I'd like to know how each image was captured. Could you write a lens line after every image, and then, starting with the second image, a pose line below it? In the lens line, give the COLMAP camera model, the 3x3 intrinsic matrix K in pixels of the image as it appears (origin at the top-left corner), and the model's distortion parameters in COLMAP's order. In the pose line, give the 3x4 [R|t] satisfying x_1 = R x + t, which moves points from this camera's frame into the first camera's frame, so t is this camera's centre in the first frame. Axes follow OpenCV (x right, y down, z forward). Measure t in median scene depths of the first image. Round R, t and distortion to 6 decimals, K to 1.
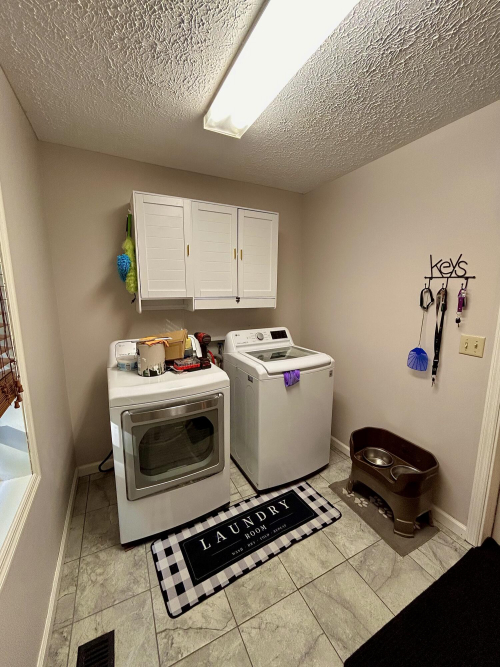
lens RADIAL K [[271.3, 0, 249.6], [0, 271.3, 332.8], [0, 0, 1]] dist [0.003441, -0.000273]
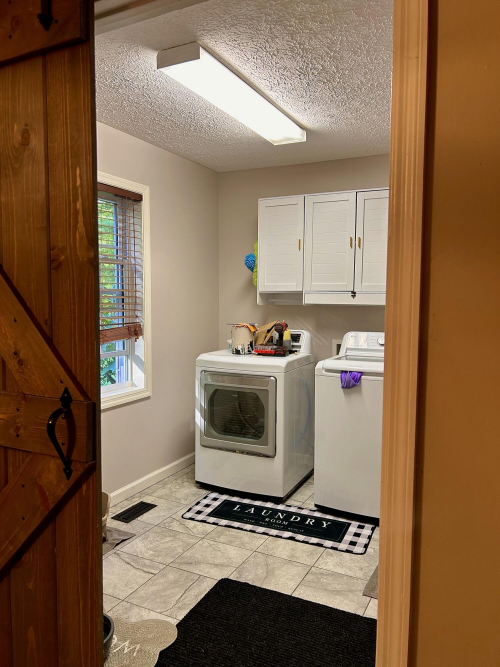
lens RADIAL K [[502.8, 0, 251.0], [0, 502.8, 333.2], [0, 0, 1]] dist [0.043433, -0.044516]
pose [[0.593286, 0.061990, -0.802601, 1.403068], [-0.142104, 0.989438, -0.028622, 0.121862], [0.792350, 0.131034, 0.595829, -0.258554]]
